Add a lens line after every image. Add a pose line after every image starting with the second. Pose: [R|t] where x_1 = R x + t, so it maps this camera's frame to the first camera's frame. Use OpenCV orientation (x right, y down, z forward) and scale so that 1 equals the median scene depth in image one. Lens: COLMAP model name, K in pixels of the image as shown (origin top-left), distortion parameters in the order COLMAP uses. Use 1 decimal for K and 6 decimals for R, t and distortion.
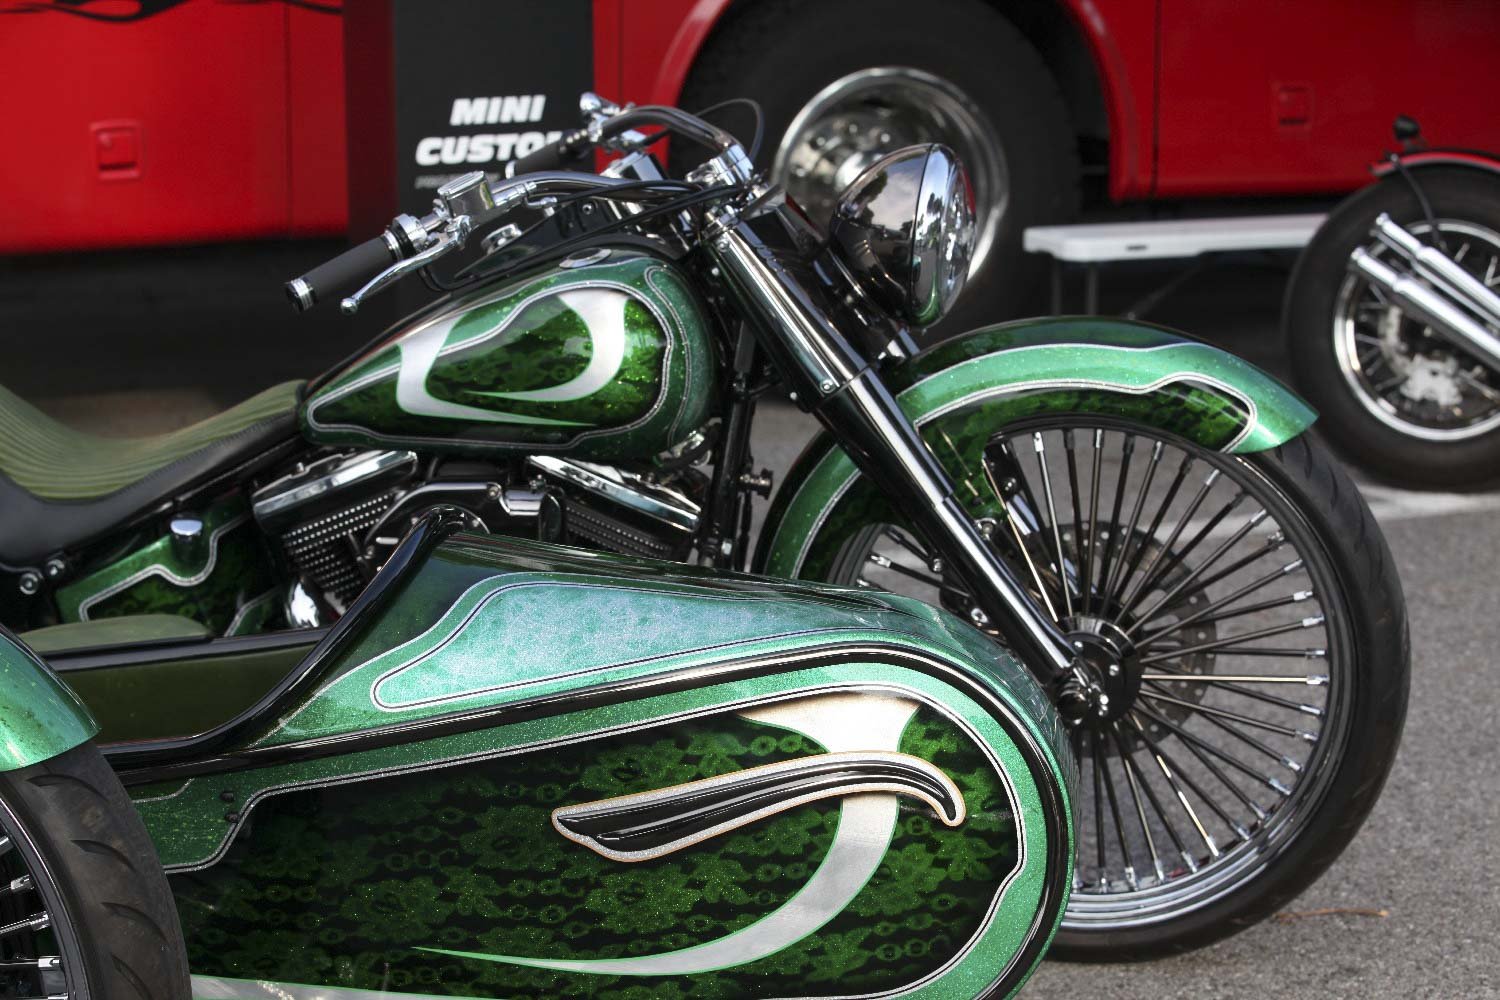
lens RADIAL K [[3363.1, 0, 750.0], [0, 3363.1, 500.0], [0, 0, 1]] dist [-0.190069, -0.044762]
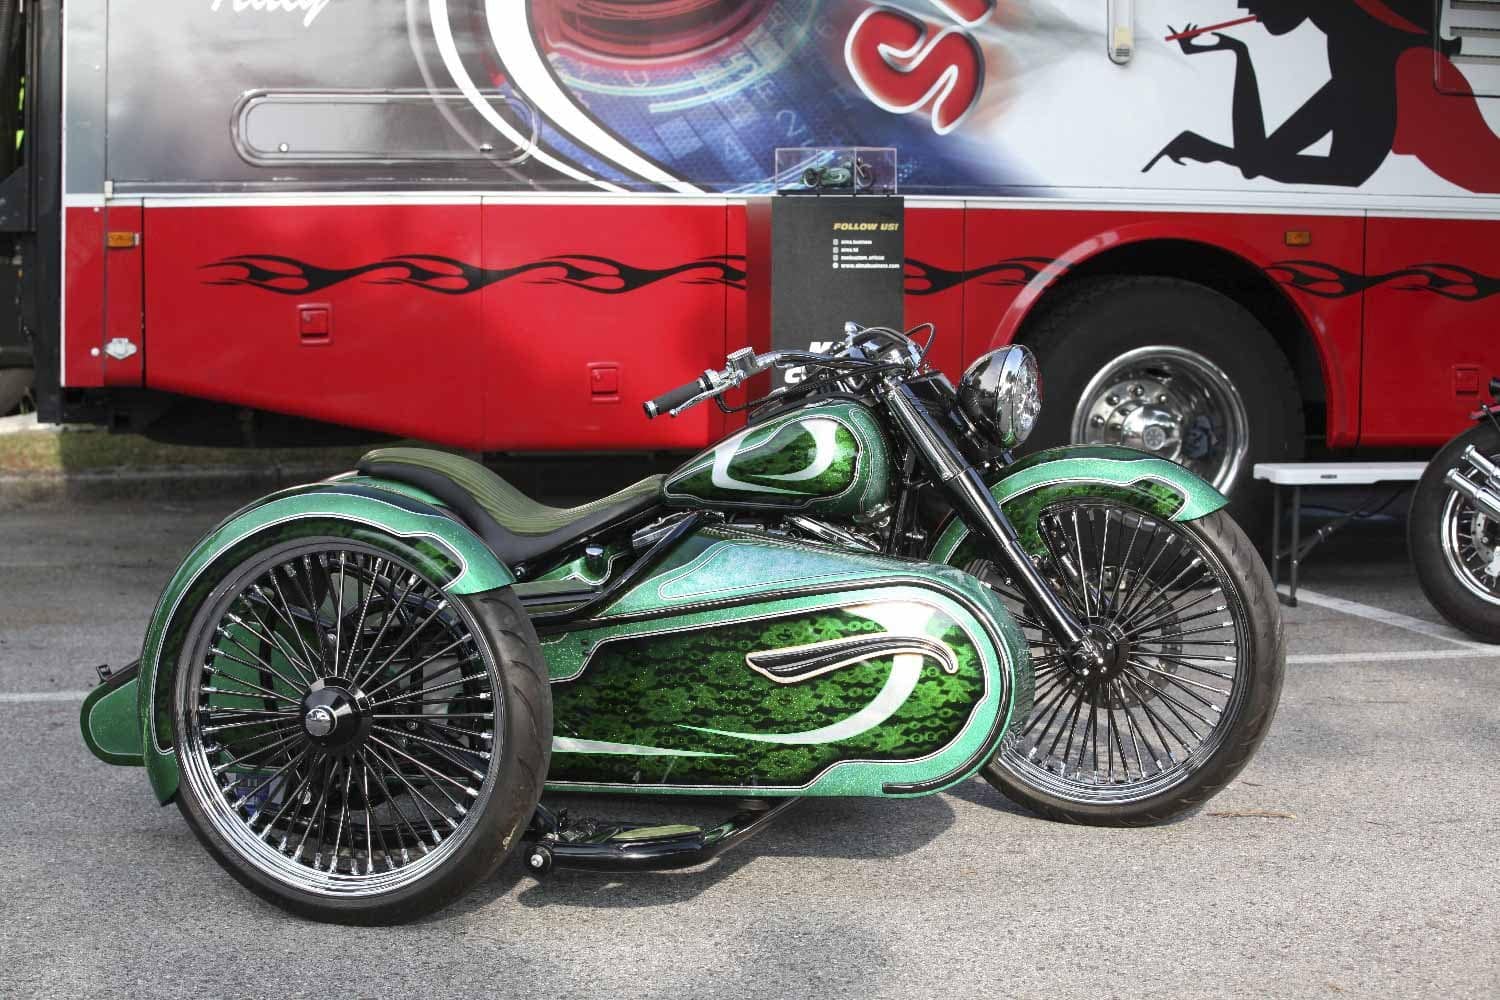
lens RADIAL K [[3363.1, 0, 750.0], [0, 3363.1, 500.0], [0, 0, 1]] dist [-0.190069, -0.044762]
pose [[0.984773, 0.028572, -0.171482, 0.275328], [-0.046171, 0.993963, -0.099533, 0.195871], [0.167603, 0.105935, 0.980146, -0.931722]]
